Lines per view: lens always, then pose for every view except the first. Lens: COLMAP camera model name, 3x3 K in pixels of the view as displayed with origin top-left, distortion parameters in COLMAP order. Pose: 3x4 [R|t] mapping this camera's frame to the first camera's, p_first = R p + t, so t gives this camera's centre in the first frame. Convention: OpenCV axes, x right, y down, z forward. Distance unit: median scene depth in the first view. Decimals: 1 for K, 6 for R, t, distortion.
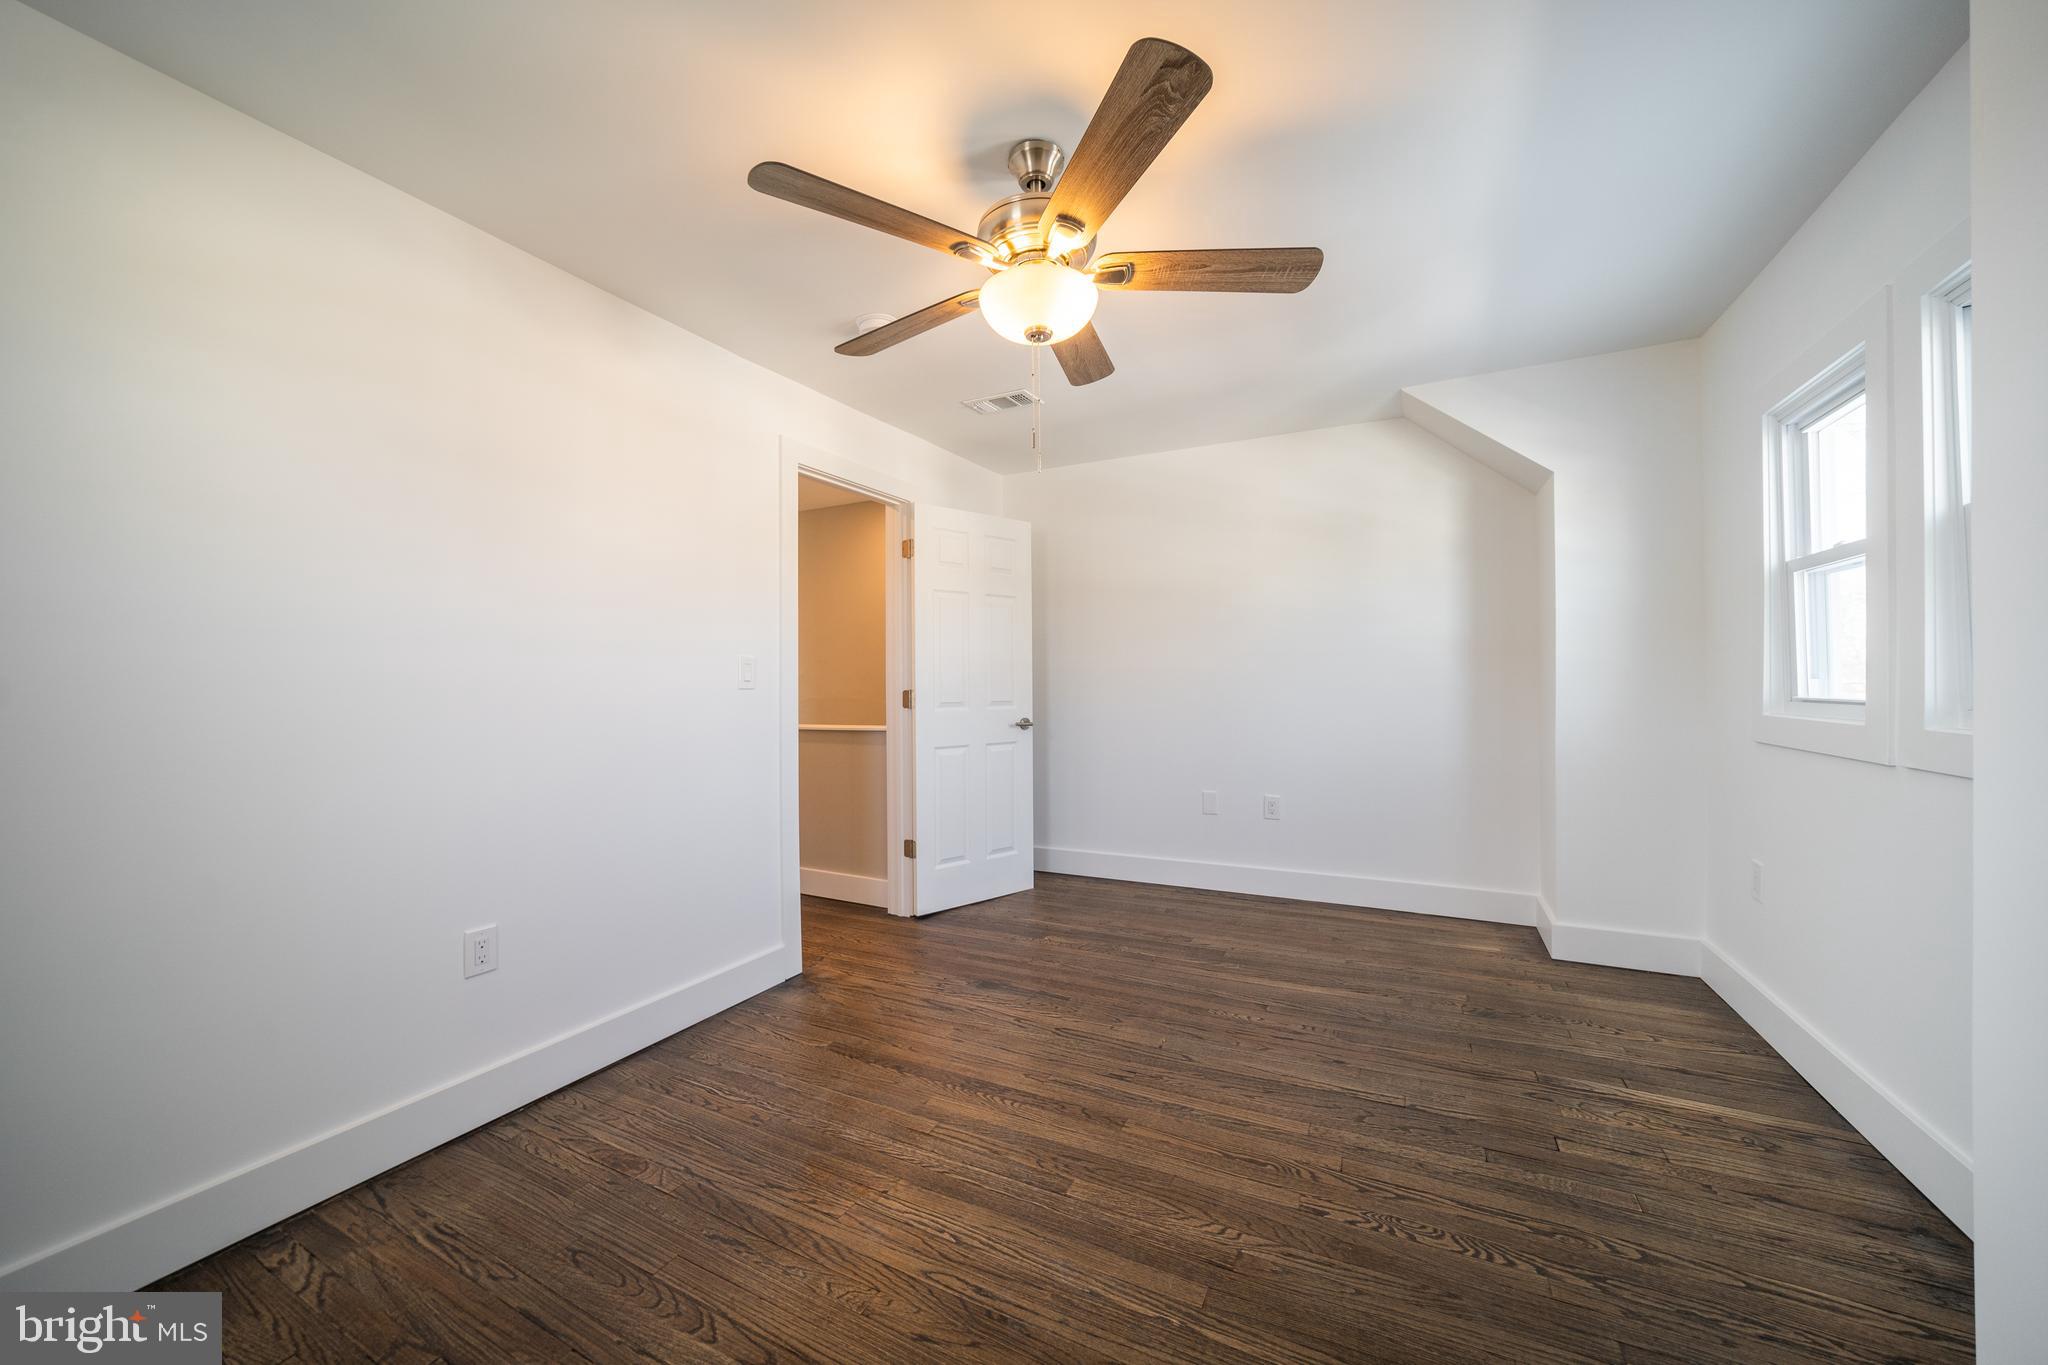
lens RADIAL K [[745.6, 0, 1015.3], [0, 745.6, 683.3], [0, 0, 1]] dist [-0.018675, 0.003085]
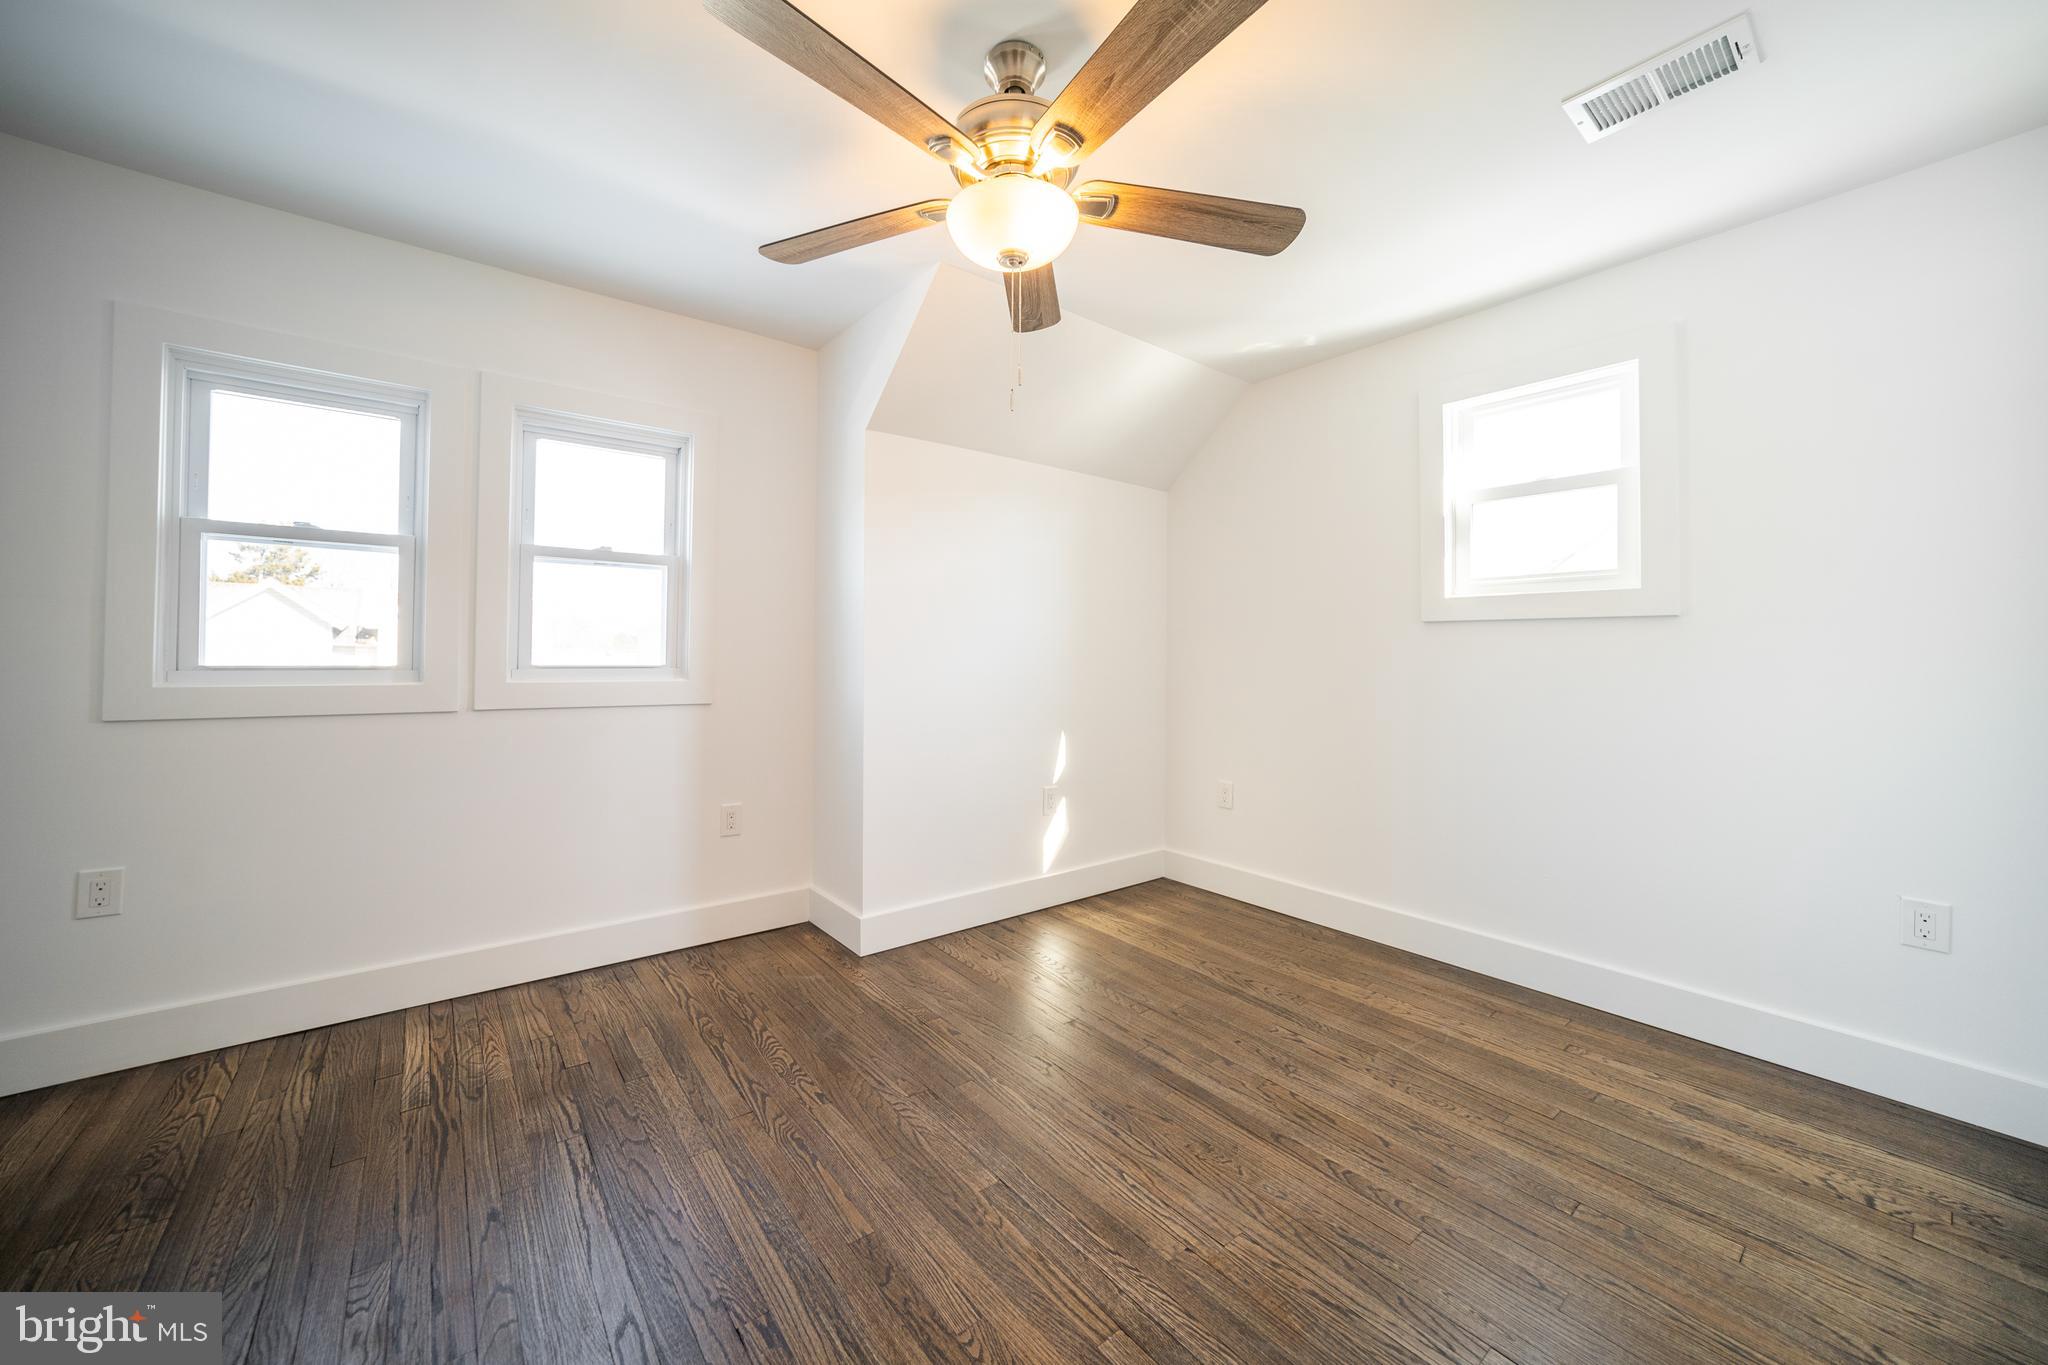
lens RADIAL K [[745.6, 0, 1005.7], [0, 745.6, 653.8], [0, 0, 1]] dist [-0.018675, 0.003085]
pose [[-0.909041, 0.004475, 0.416682, -0.288333], [-0.000533, 0.999929, -0.011902, 0.016024], [-0.416706, -0.011042, -0.908974, 1.577412]]
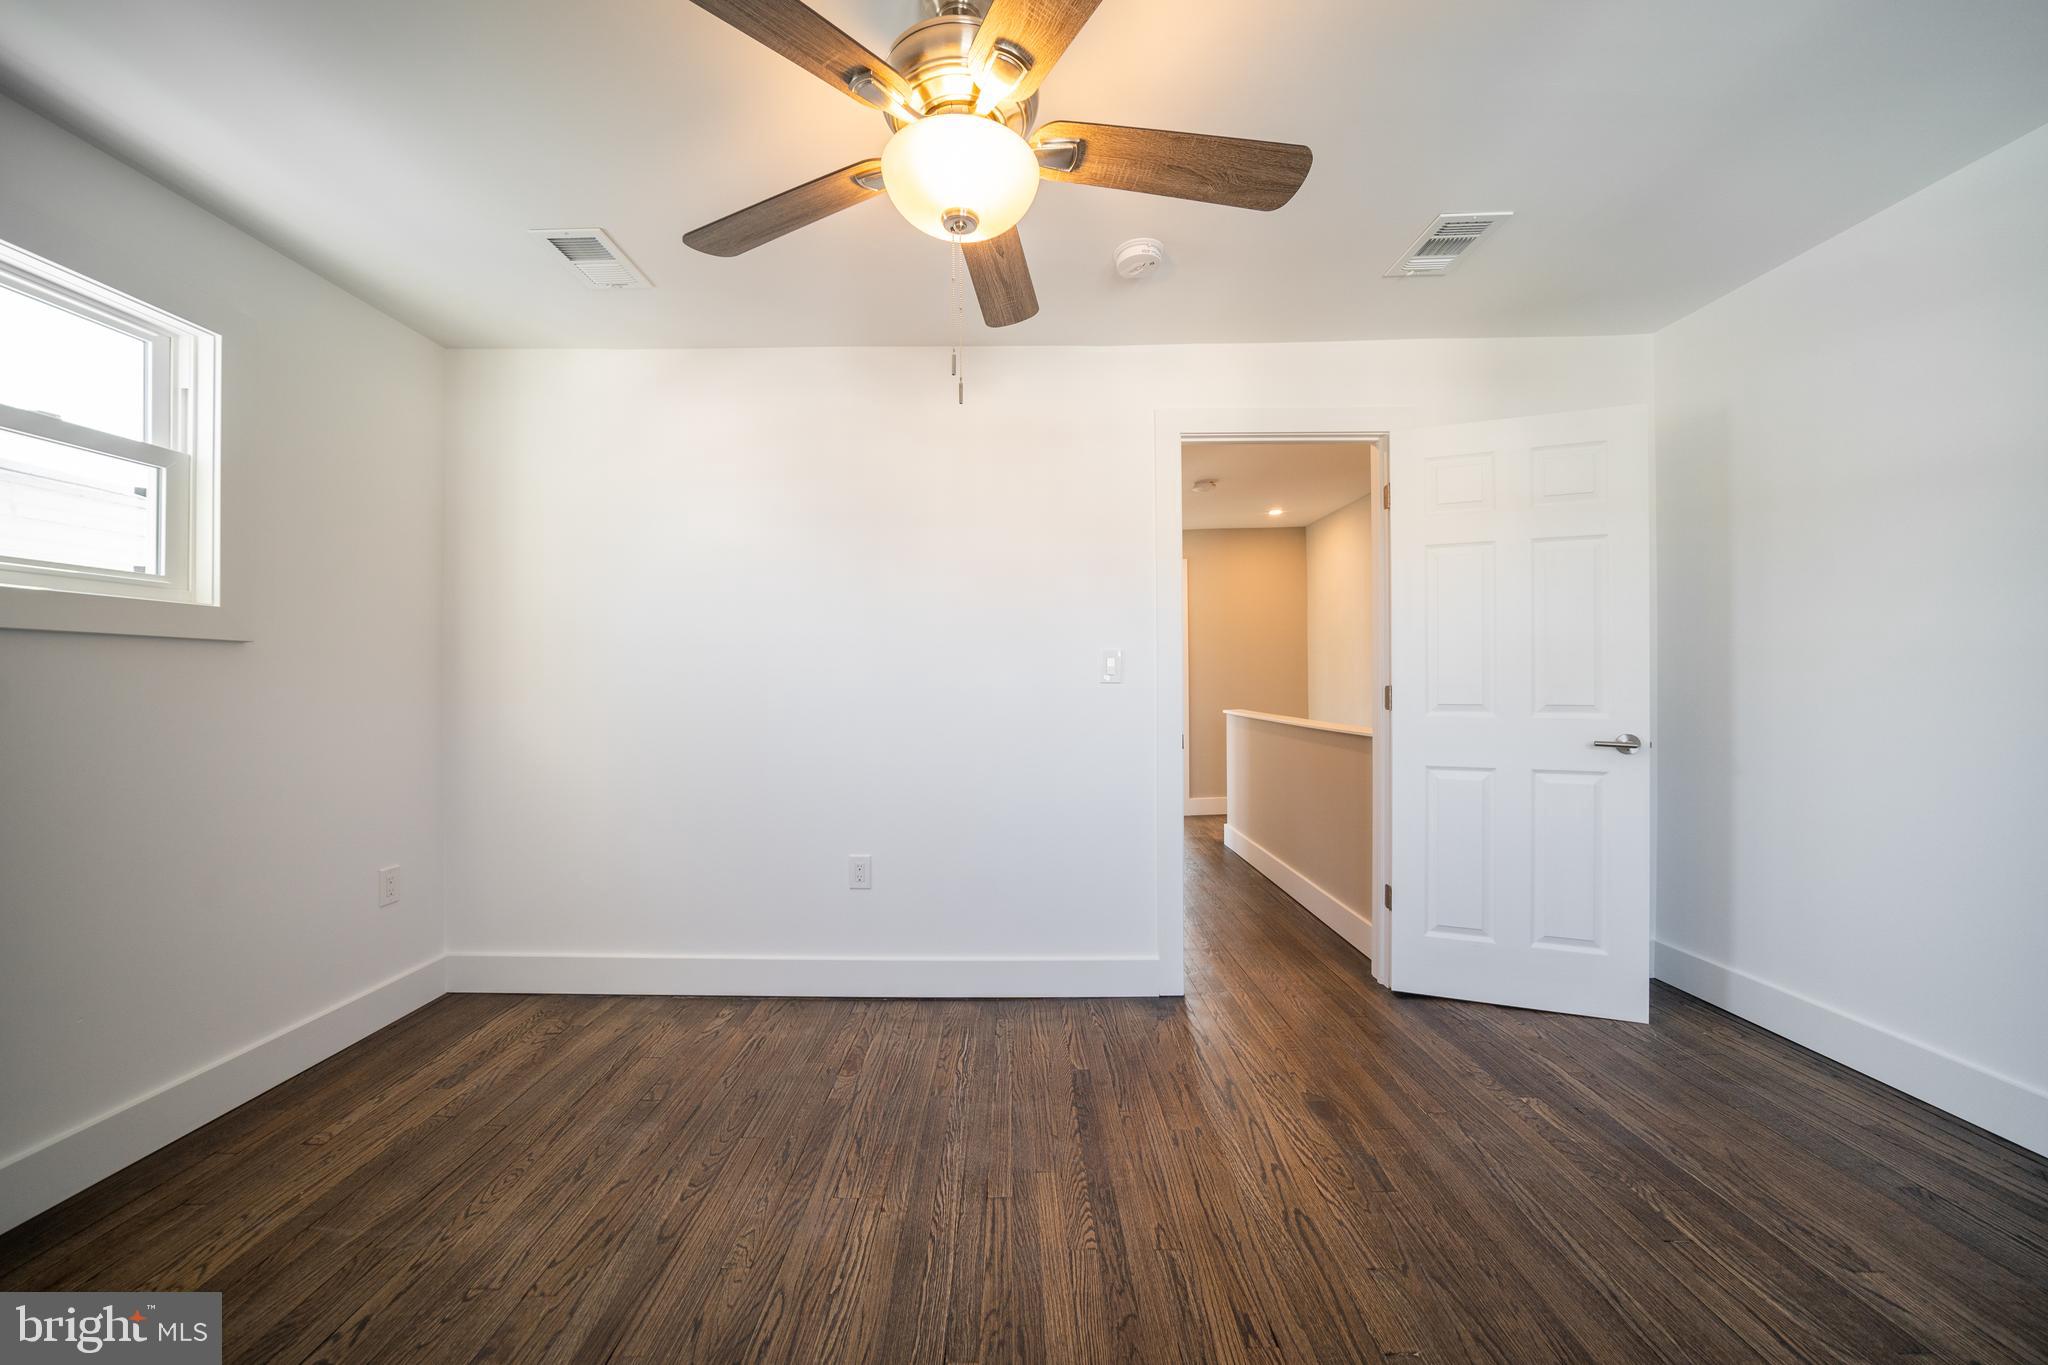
lens RADIAL K [[745.6, 0, 1014.8], [0, 745.6, 678.4], [0, 0, 1]] dist [-0.018675, 0.003085]
pose [[0.461169, 0.004501, -0.887301, 0.639635], [0.003884, 0.999967, 0.007092, -0.008602], [0.887304, -0.006717, 0.461136, 0.606501]]
